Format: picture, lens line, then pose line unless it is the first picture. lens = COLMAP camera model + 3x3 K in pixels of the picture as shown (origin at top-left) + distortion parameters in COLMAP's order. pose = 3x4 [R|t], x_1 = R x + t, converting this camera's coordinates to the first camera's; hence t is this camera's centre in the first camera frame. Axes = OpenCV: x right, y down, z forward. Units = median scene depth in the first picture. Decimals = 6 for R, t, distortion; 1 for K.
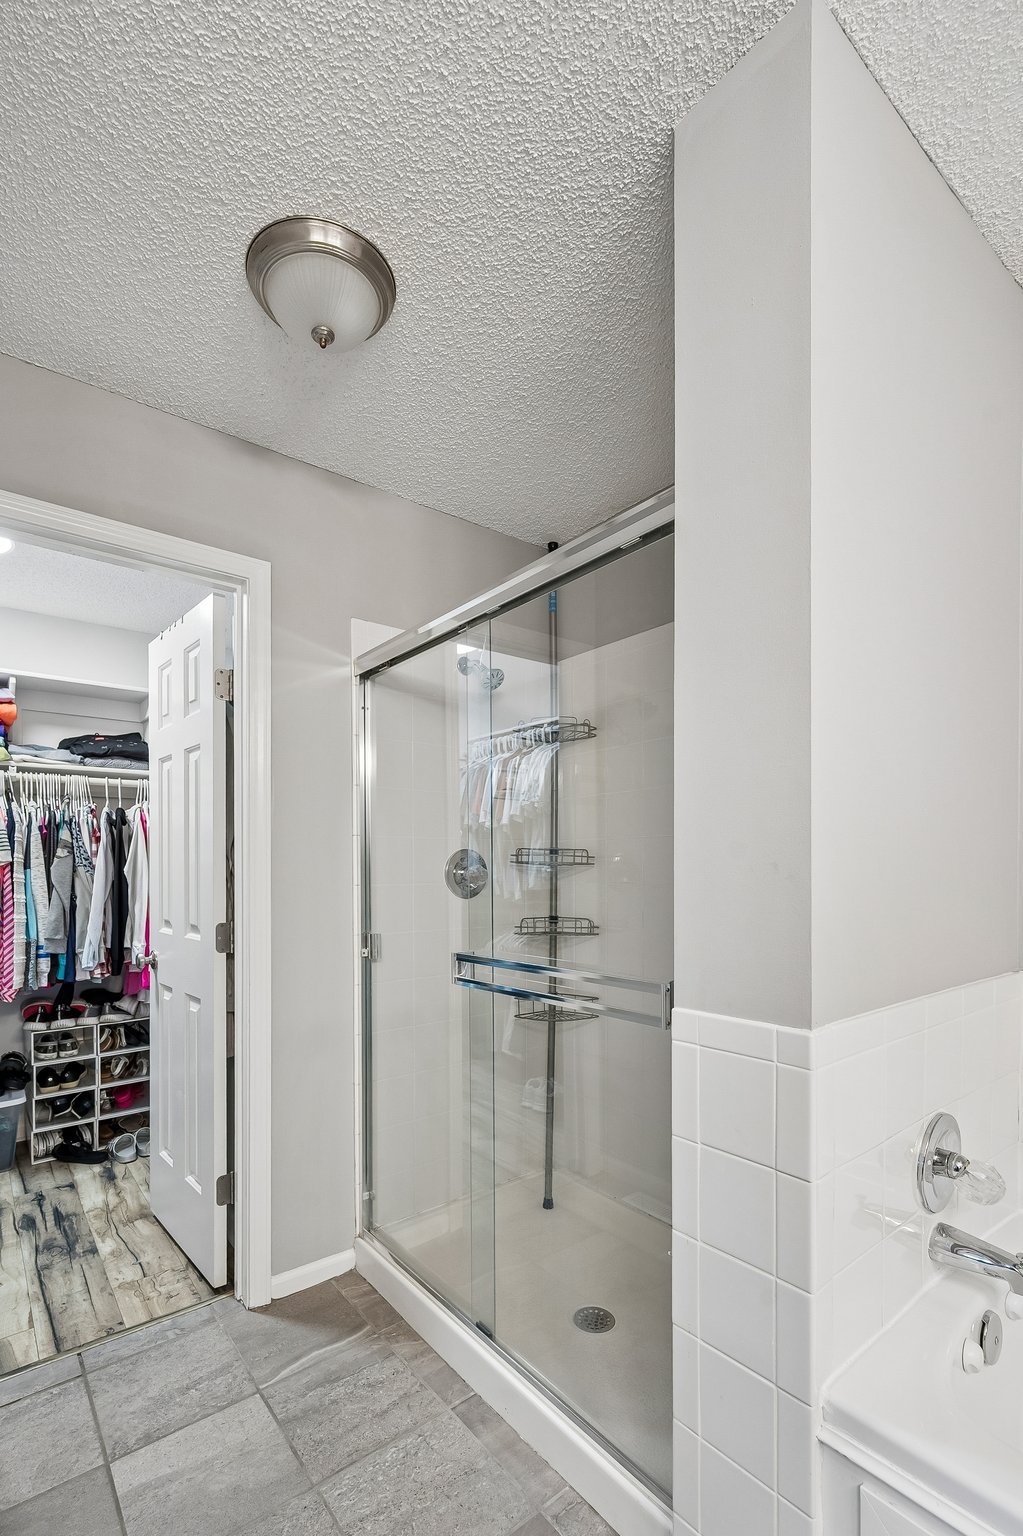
lens RADIAL K [[689.0, 0, 513.7], [0, 689.0, 879.4], [0, 0, 1]] dist [0.033851, 0.000244]
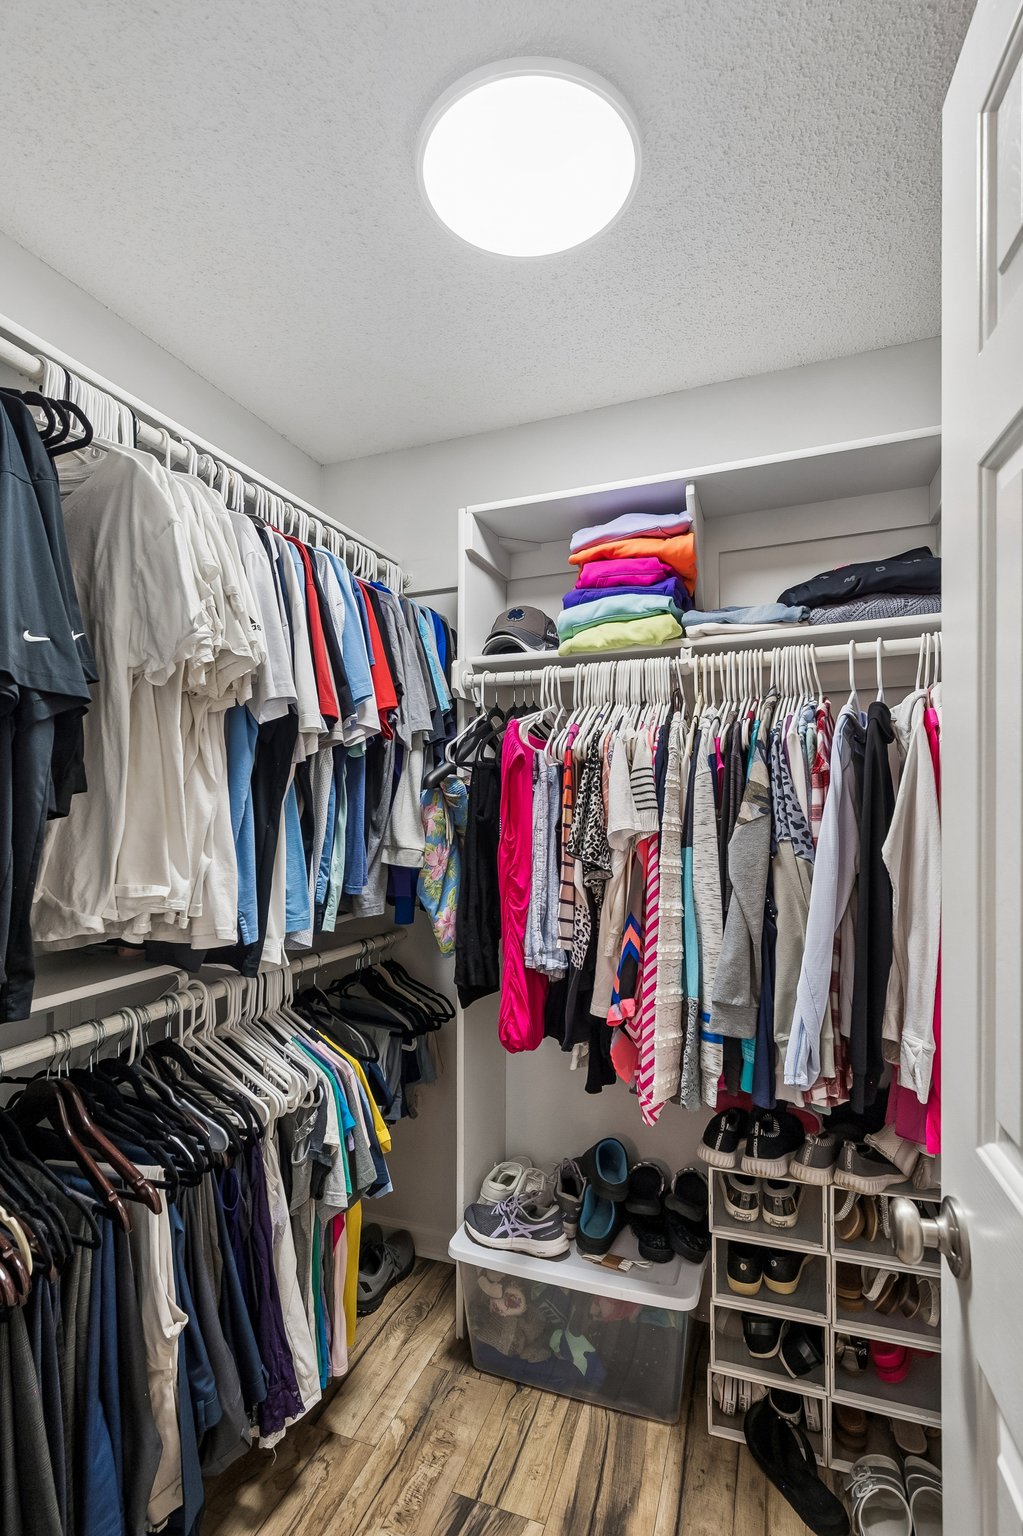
lens RADIAL K [[708.0, 0, 516.3], [0, 708.0, 815.4], [0, 0, 1]] dist [-0.001137, -0.000677]
pose [[0.514637, 0.002683, -0.857404, -0.321111], [-0.003978, 0.999992, 0.000742, -0.034150], [0.857399, 0.003029, 0.514643, 0.614795]]
